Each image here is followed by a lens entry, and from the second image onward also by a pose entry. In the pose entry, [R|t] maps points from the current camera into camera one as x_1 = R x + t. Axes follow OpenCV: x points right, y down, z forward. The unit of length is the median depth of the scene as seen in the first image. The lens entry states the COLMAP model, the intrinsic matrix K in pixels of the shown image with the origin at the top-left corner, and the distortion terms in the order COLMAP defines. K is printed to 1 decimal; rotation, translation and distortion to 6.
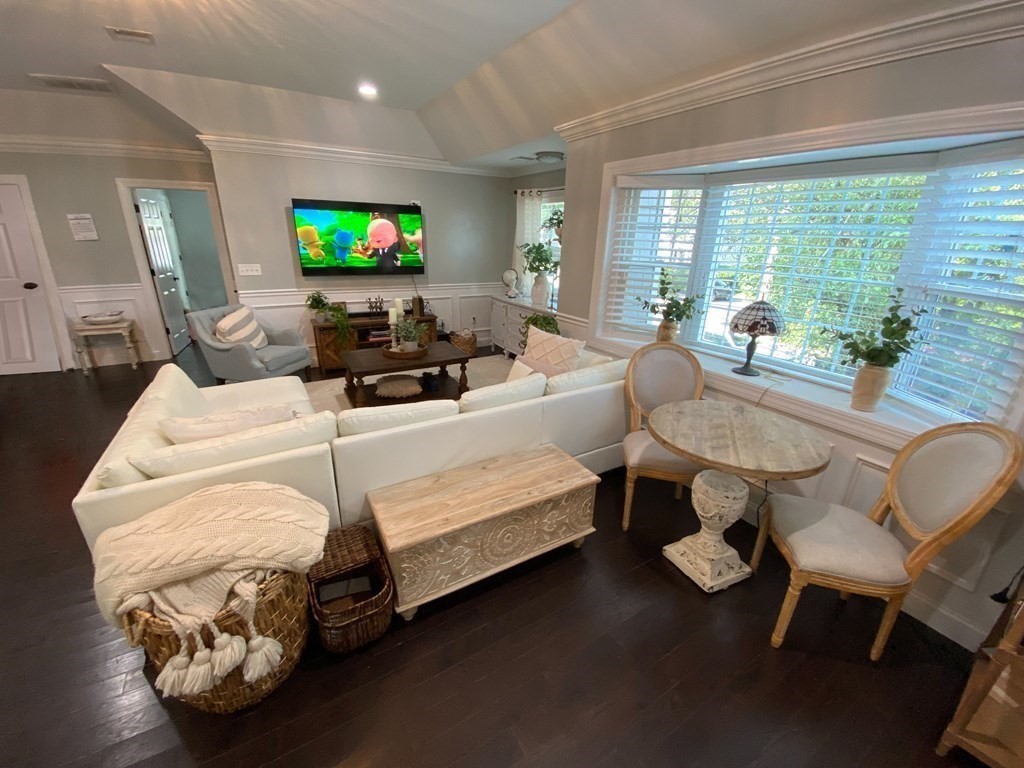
lens RADIAL K [[412.8, 0, 517.2], [0, 412.8, 389.2], [0, 0, 1]] dist [0.000644, -0.011853]
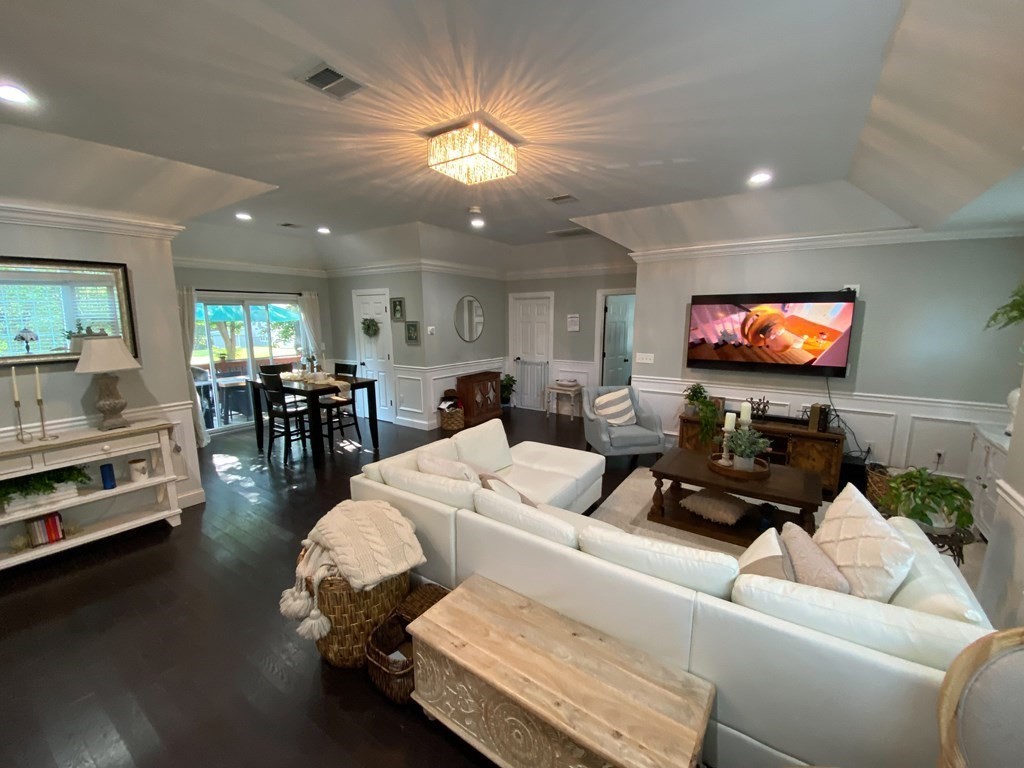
lens RADIAL K [[412.8, 0, 511.7], [0, 412.8, 387.6], [0, 0, 1]] dist [0.000644, -0.011853]
pose [[0.404662, 0.127431, -0.905544, 0.402556], [-0.308185, 0.951319, -0.003847, -0.158886], [0.860971, 0.280632, 0.424235, 0.375046]]
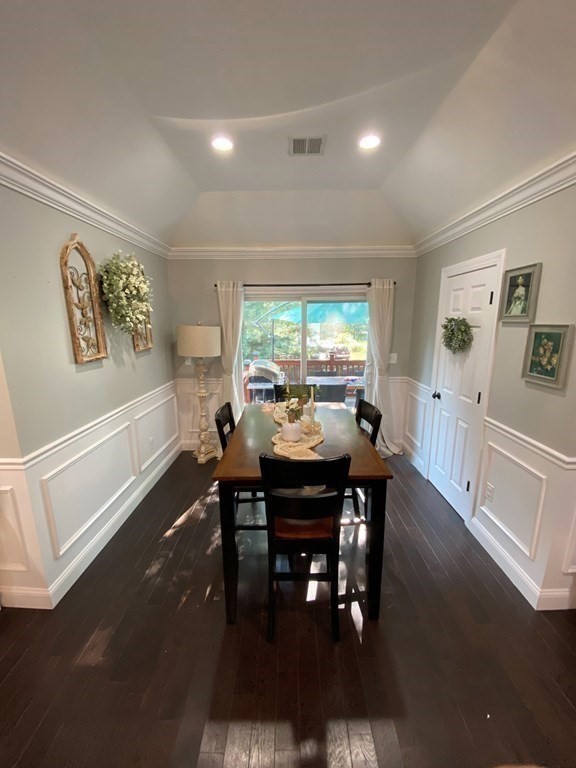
lens RADIAL K [[309.6, 0, 285.7], [0, 309.6, 383.3], [0, 0, 1]] dist [0.000644, -0.011853]
pose [[-0.544152, 0.145575, -0.826261, -1.080623], [-0.306203, 0.882439, 0.357129, -0.297383], [0.781114, 0.447336, -0.435605, 0.663694]]
